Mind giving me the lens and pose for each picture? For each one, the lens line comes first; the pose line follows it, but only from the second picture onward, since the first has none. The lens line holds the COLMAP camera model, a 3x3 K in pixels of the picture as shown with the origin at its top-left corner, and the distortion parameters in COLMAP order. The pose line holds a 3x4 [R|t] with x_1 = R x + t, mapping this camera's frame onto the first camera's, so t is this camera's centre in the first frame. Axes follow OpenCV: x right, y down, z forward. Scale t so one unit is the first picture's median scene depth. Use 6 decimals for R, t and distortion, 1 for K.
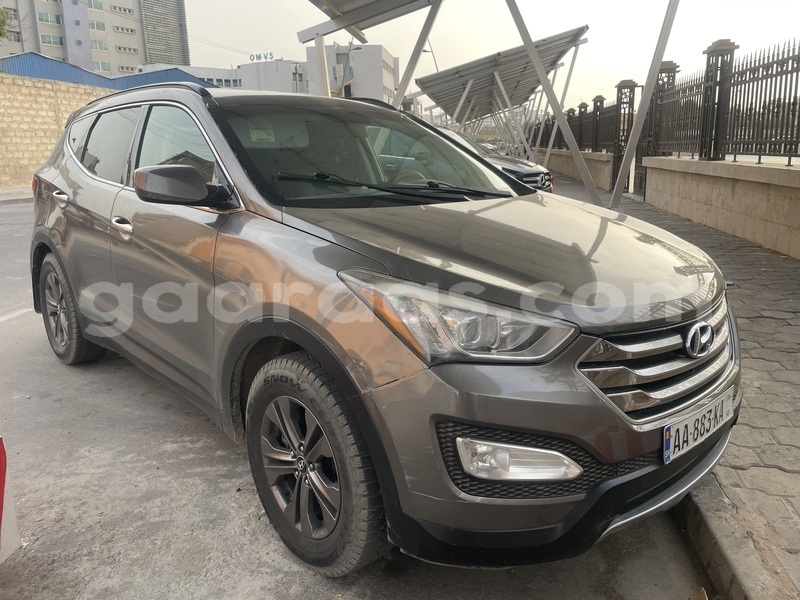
lens RADIAL K [[601.2, 0, 414.7], [0, 601.2, 299.5], [0, 0, 1]] dist [0.089890, -0.105059]
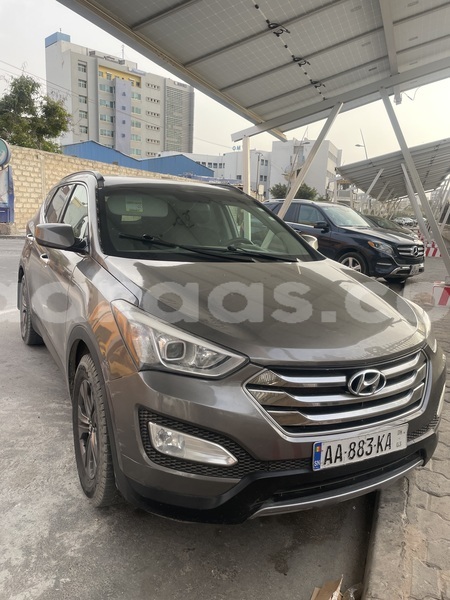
lens RADIAL K [[450.9, 0, 225.2], [0, 450.9, 308.5], [0, 0, 1]] dist [0.089890, -0.105059]
pose [[0.964427, 0.110115, -0.240324, 0.312196], [-0.119936, 0.992426, -0.026586, -0.023674], [0.235576, 0.054463, 0.970329, -0.023510]]
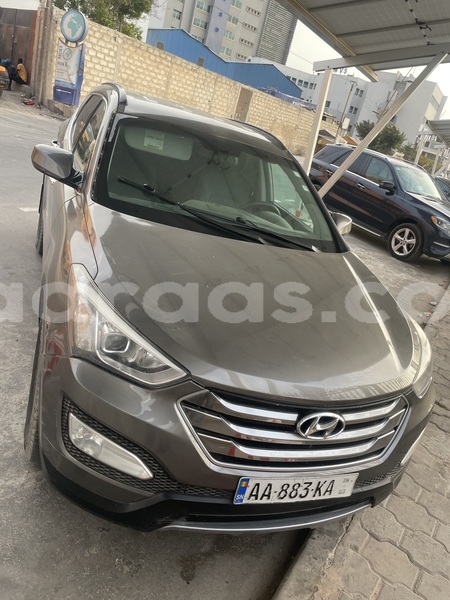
lens RADIAL K [[451.2, 0, 232.8], [0, 451.2, 310.5], [0, 0, 1]] dist [0.088474, -0.103551]
pose [[0.884656, 0.376843, -0.274541, 0.378363], [-0.347103, 0.925455, 0.151832, -0.169144], [0.311292, -0.039025, 0.949513, 0.102788]]
